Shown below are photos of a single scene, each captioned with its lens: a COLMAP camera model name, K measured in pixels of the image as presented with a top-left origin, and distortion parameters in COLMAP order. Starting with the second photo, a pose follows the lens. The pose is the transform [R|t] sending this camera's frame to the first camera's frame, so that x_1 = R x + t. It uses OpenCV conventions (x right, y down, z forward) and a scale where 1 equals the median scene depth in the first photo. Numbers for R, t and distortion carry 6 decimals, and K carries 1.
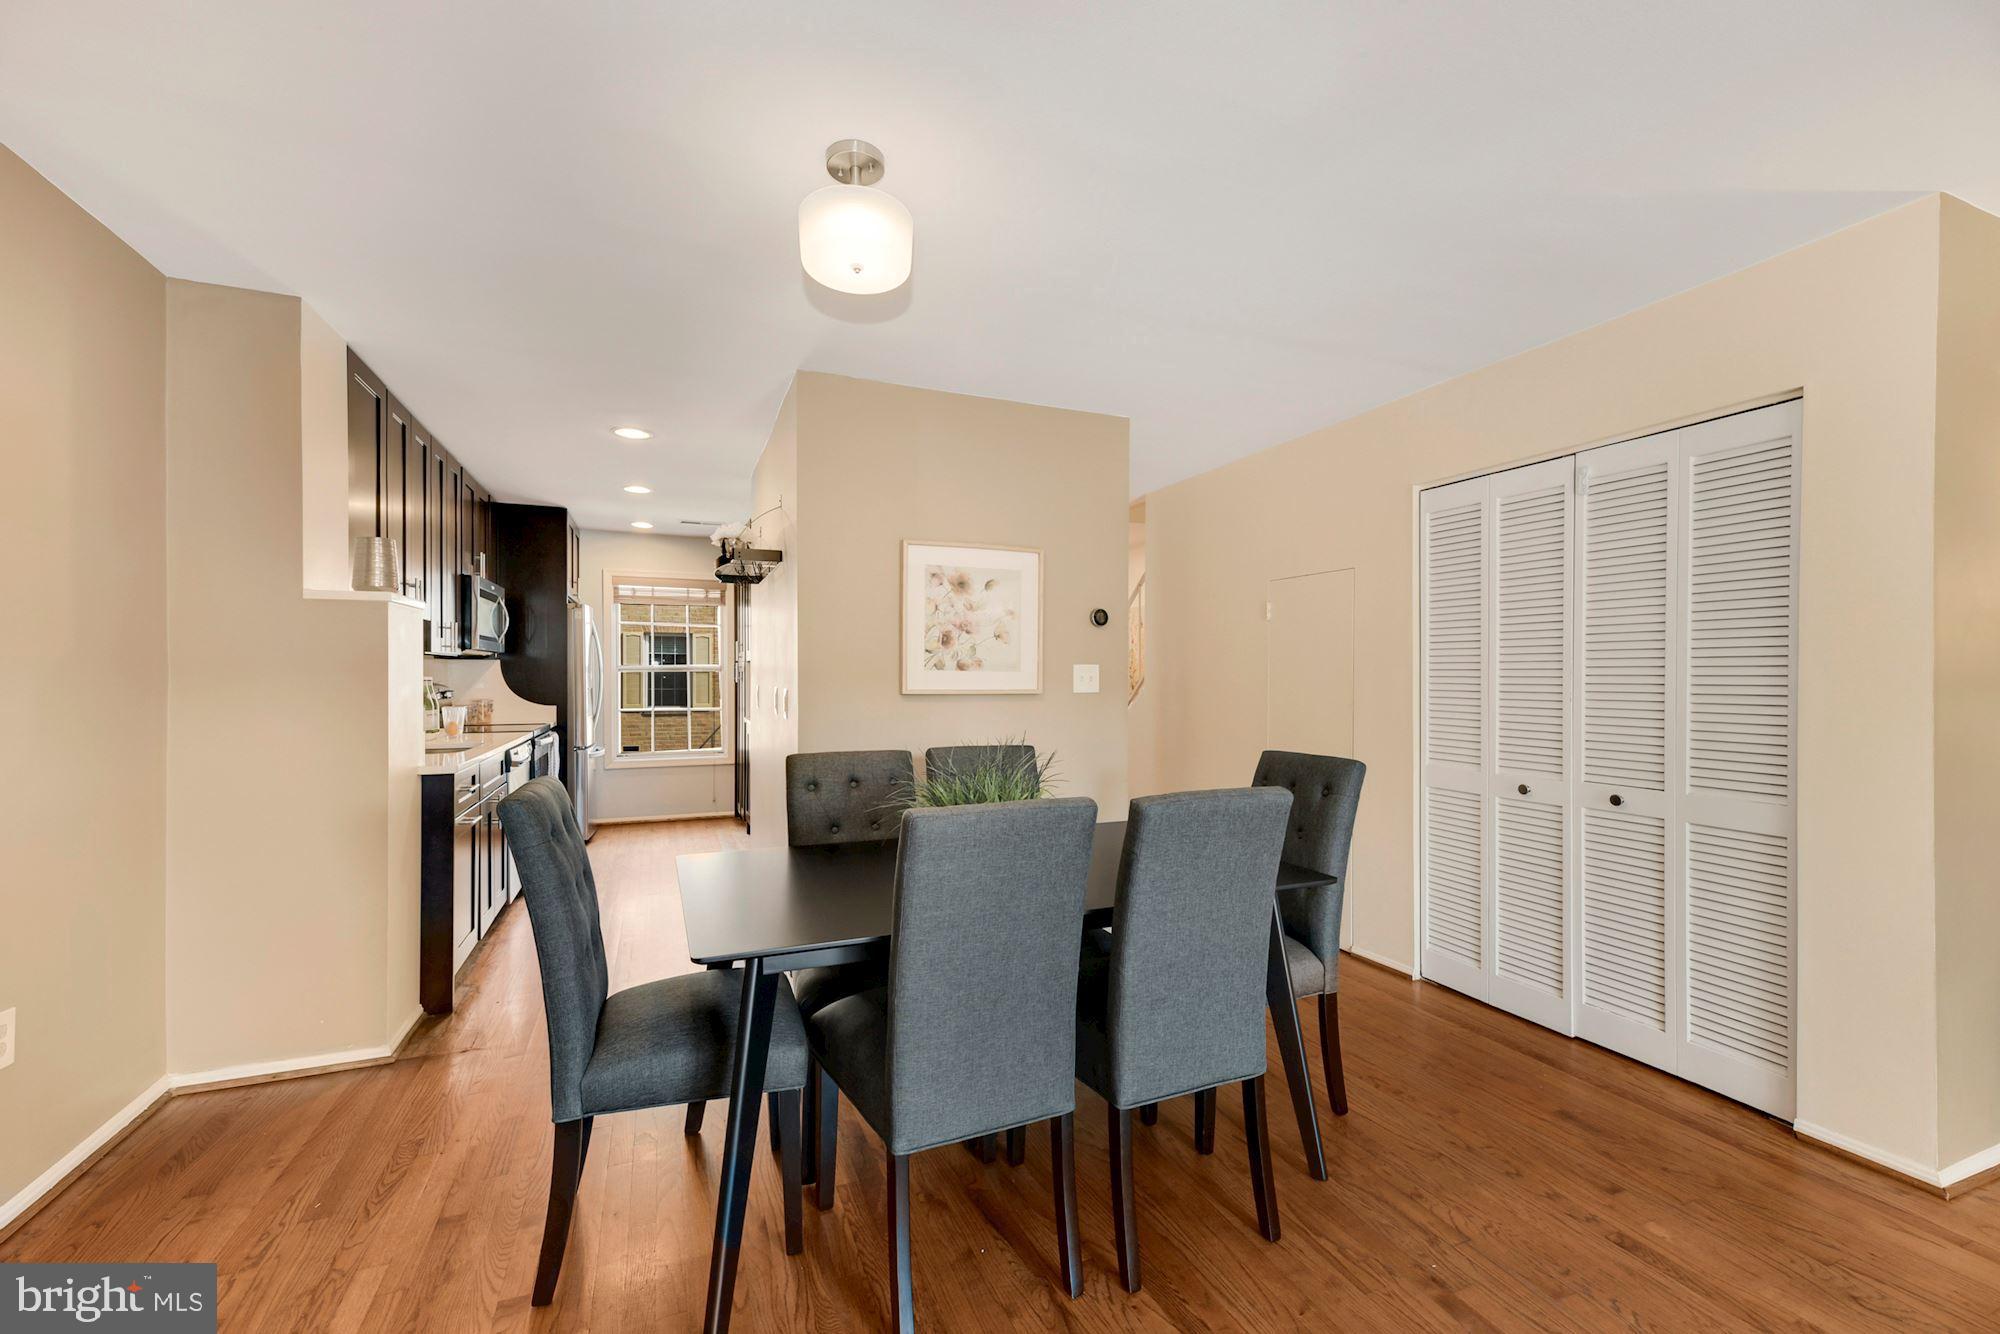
lens RADIAL K [[823.8, 0, 1000.0], [0, 823.8, 667.0], [0, 0, 1]] dist [-0.000814, -0.000081]
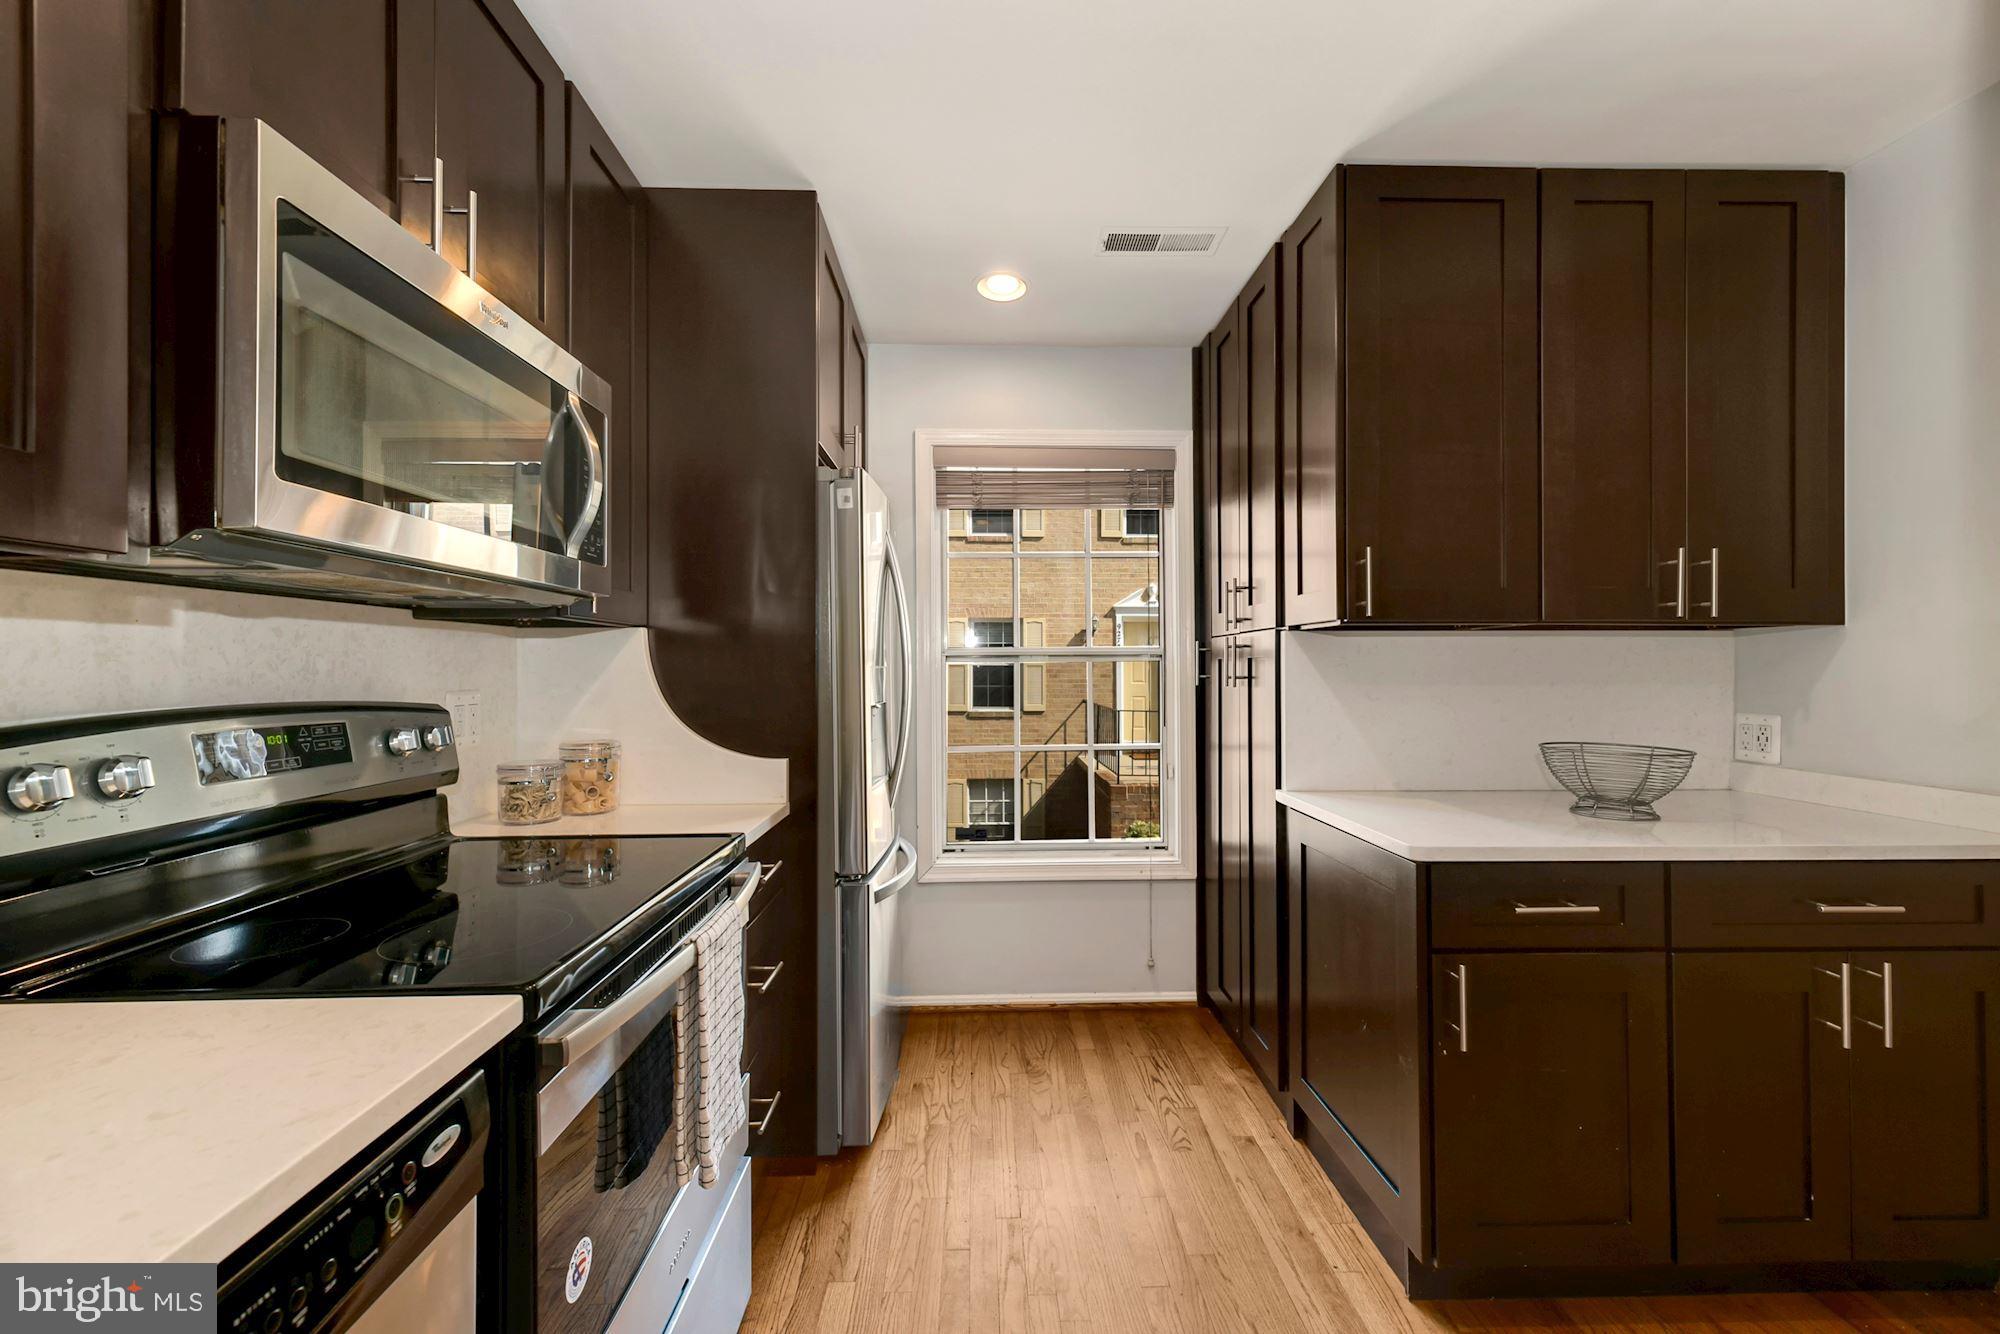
lens RADIAL K [[796.0, 0, 1000.0], [0, 796.0, 667.0], [0, 0, 1]] dist [0.000696, -0.000070]
pose [[0.937168, -0.002817, -0.348868, -0.541418], [0.005545, 0.999961, 0.006821, 0.010413], [0.348836, -0.008327, 0.937147, 1.148928]]
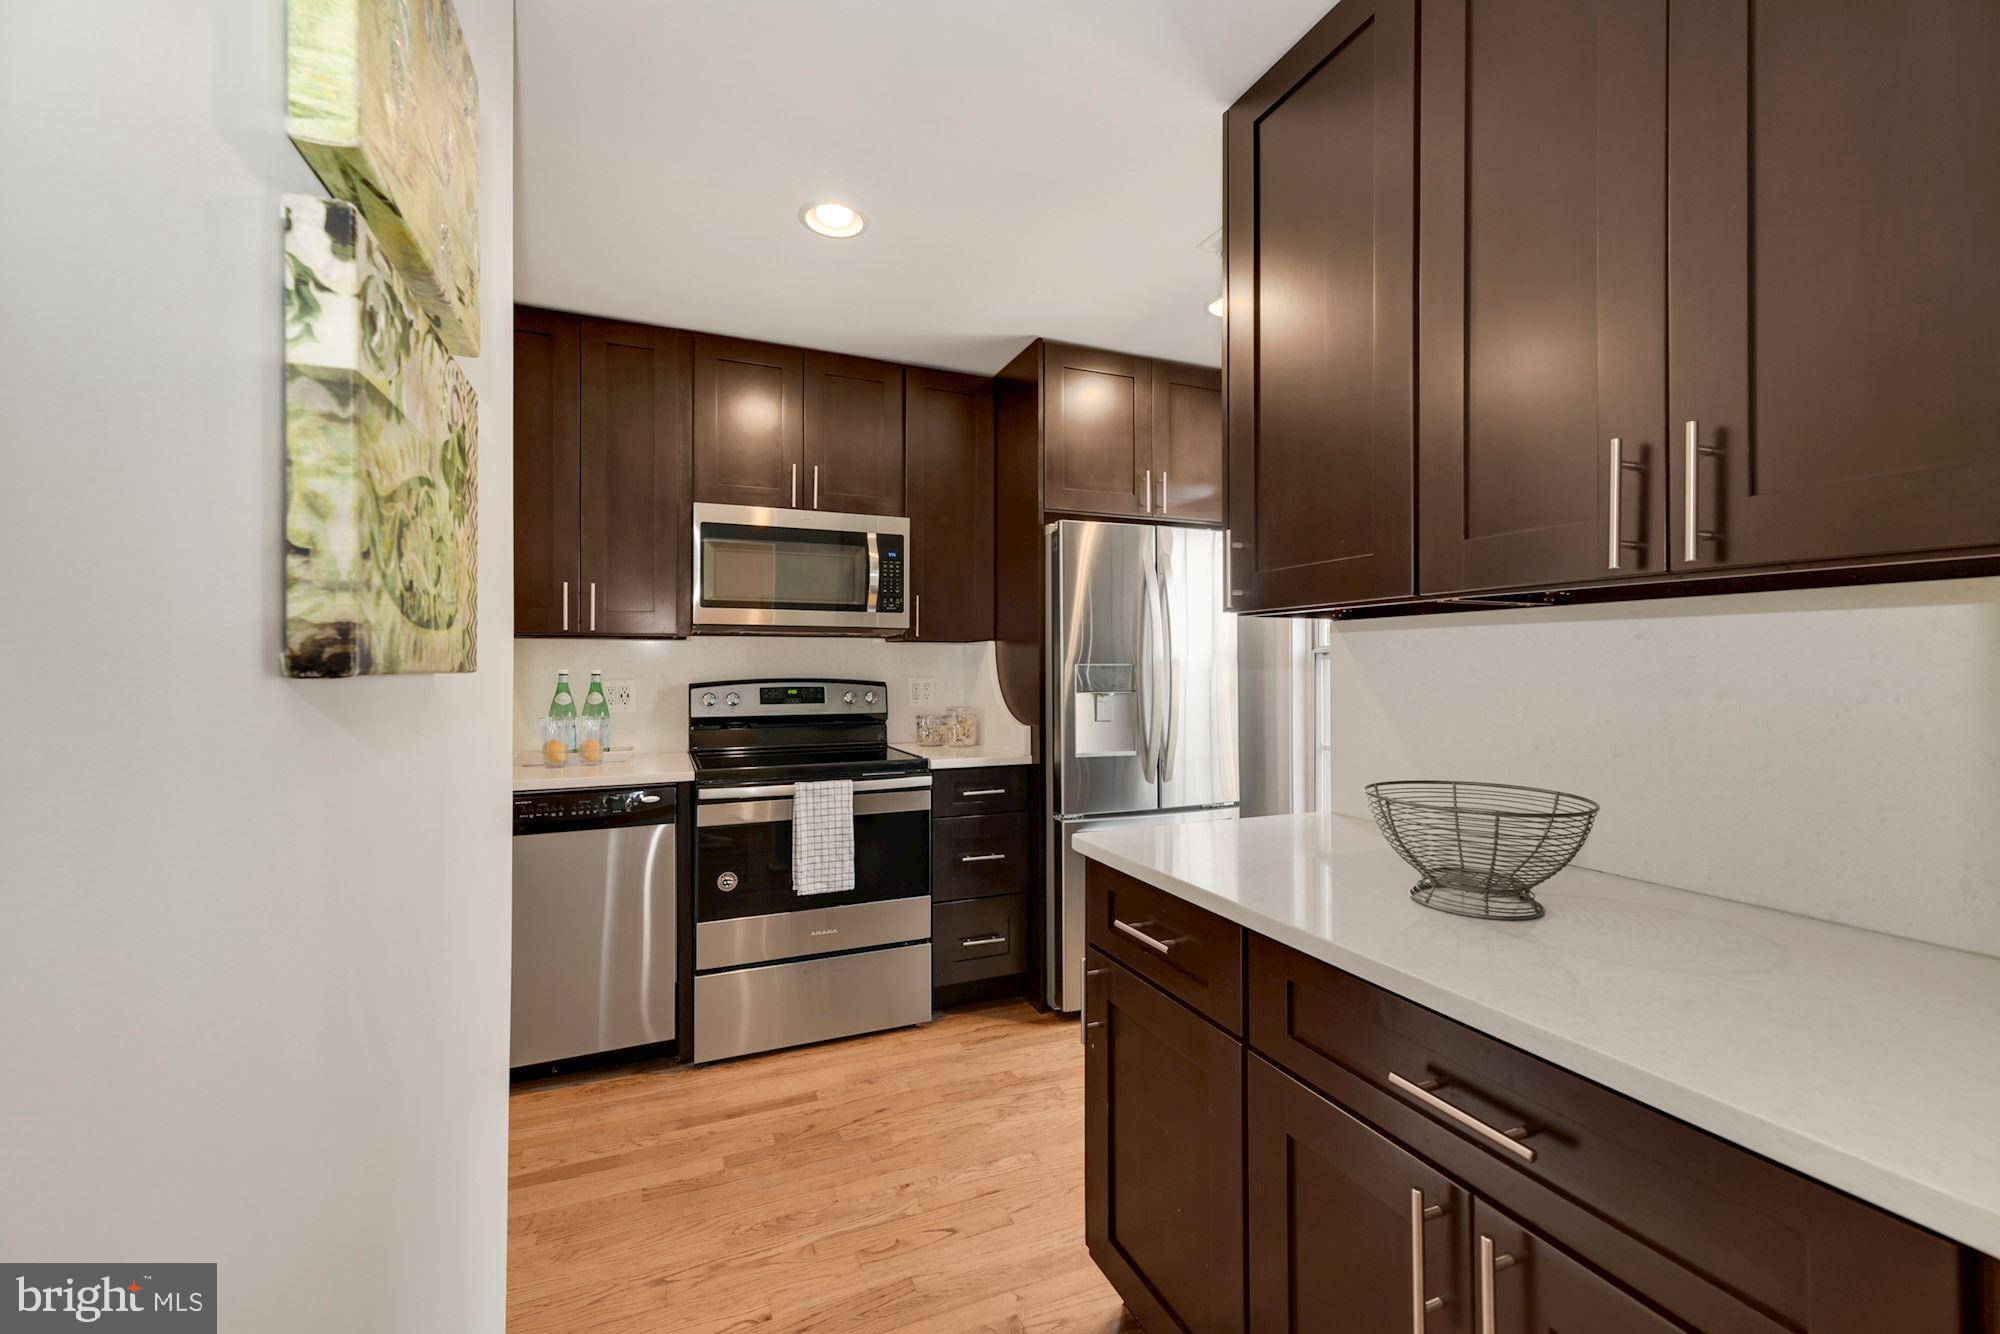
lens RADIAL K [[814.4, 0, 1000.7], [0, 814.4, 665.7], [0, 0, 1]] dist [0.020286, -0.004812]
pose [[0.005793, -0.003933, -0.999975, -0.052585], [0.010204, 0.999940, -0.003874, 0.017656], [0.999931, -0.010181, 0.005833, 1.558597]]
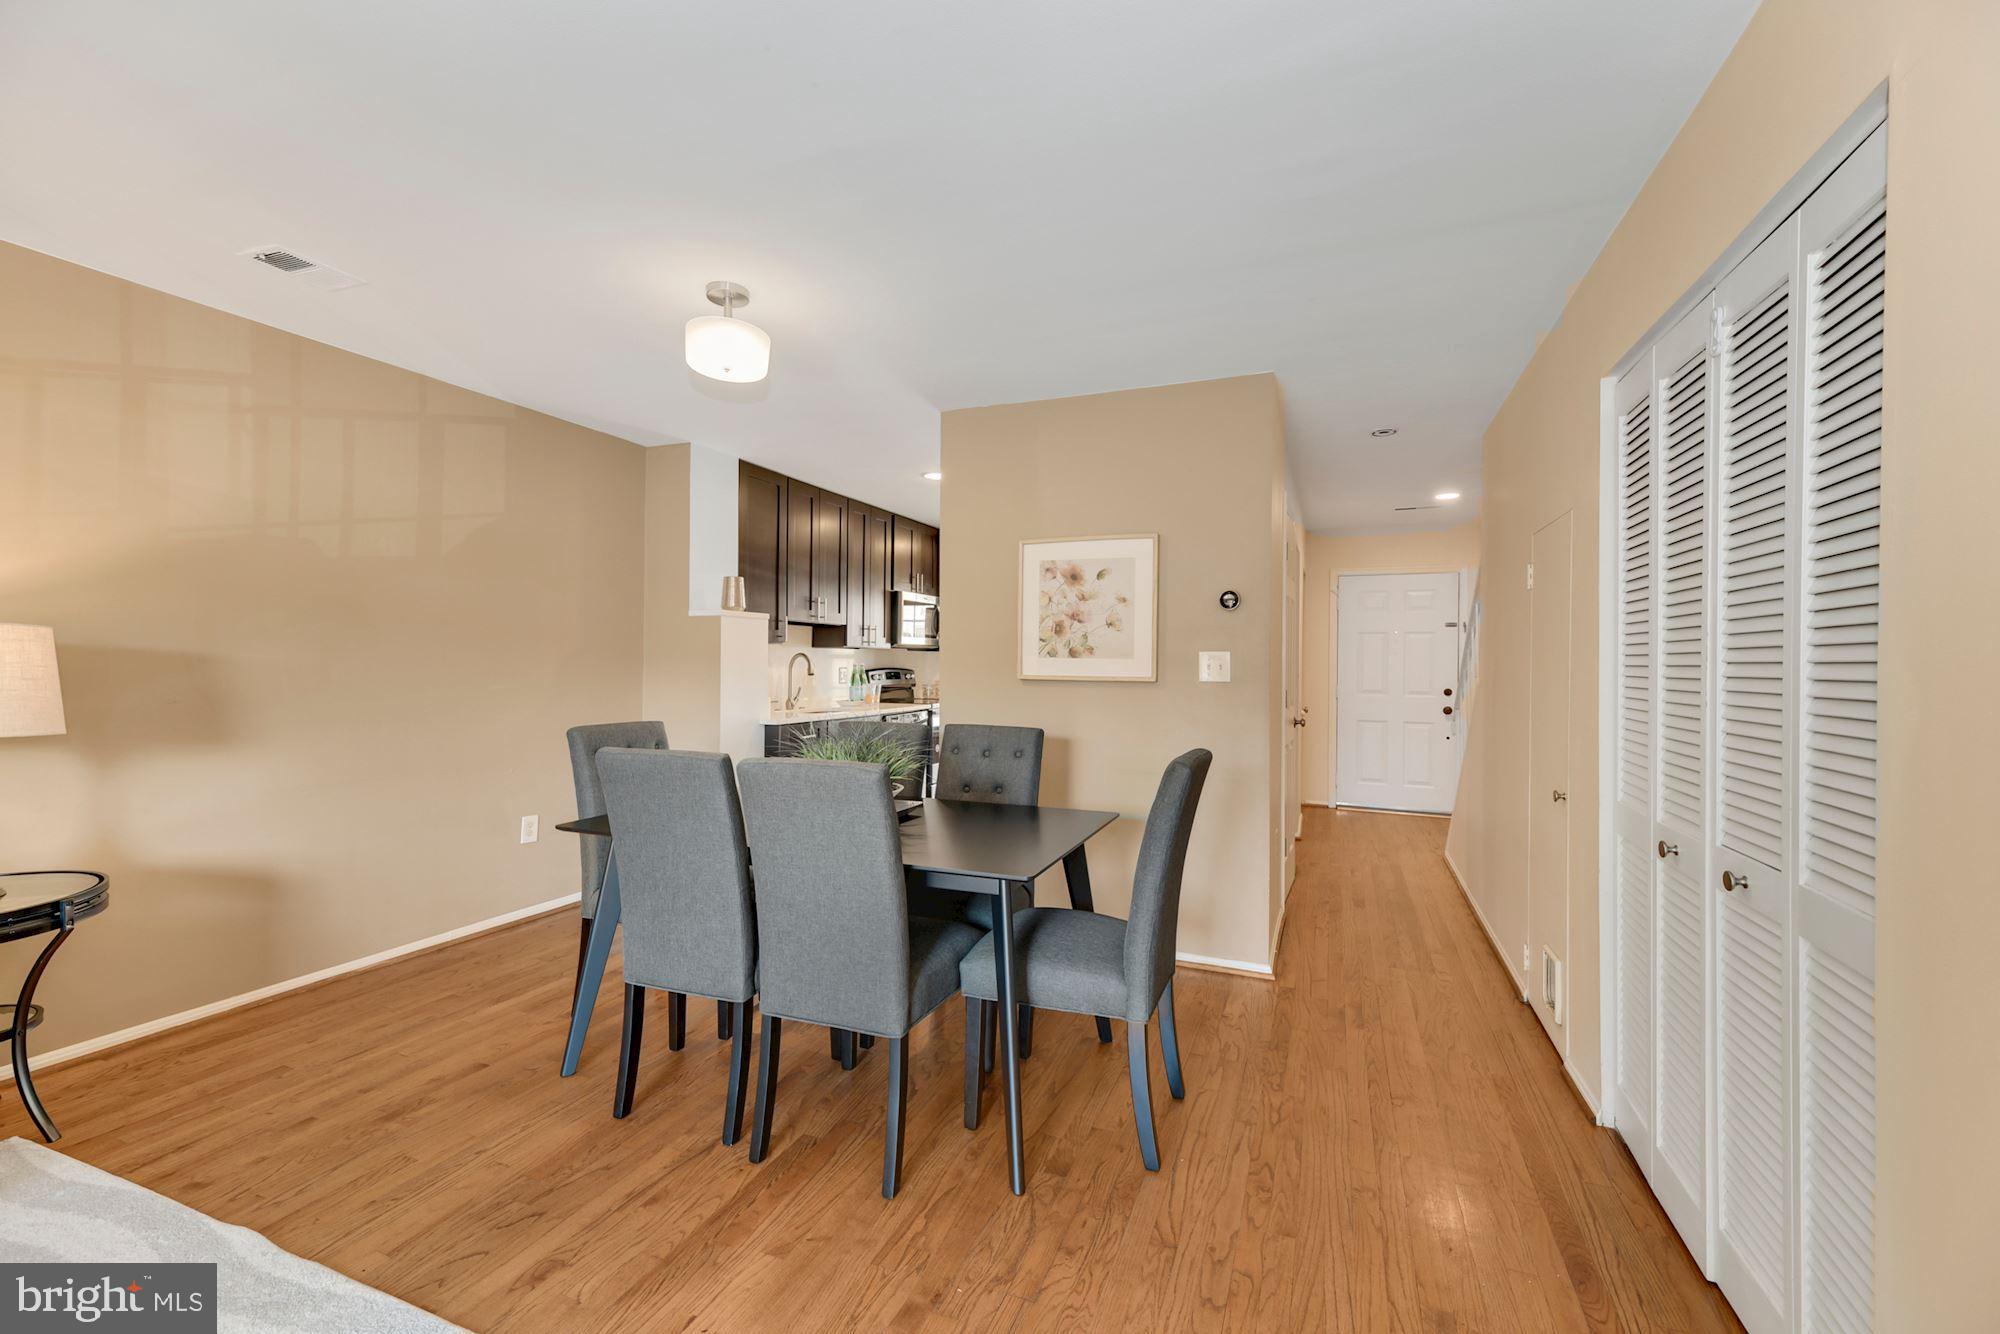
lens RADIAL K [[819.4, 0, 998.6], [0, 819.4, 651.6], [0, 0, 1]] dist [0.007234, -0.004280]
pose [[0.706780, -0.006431, -0.707404, 0.592921], [0.000697, 0.999965, -0.008395, 0.004844], [0.707433, 0.005440, 0.706760, 0.177755]]
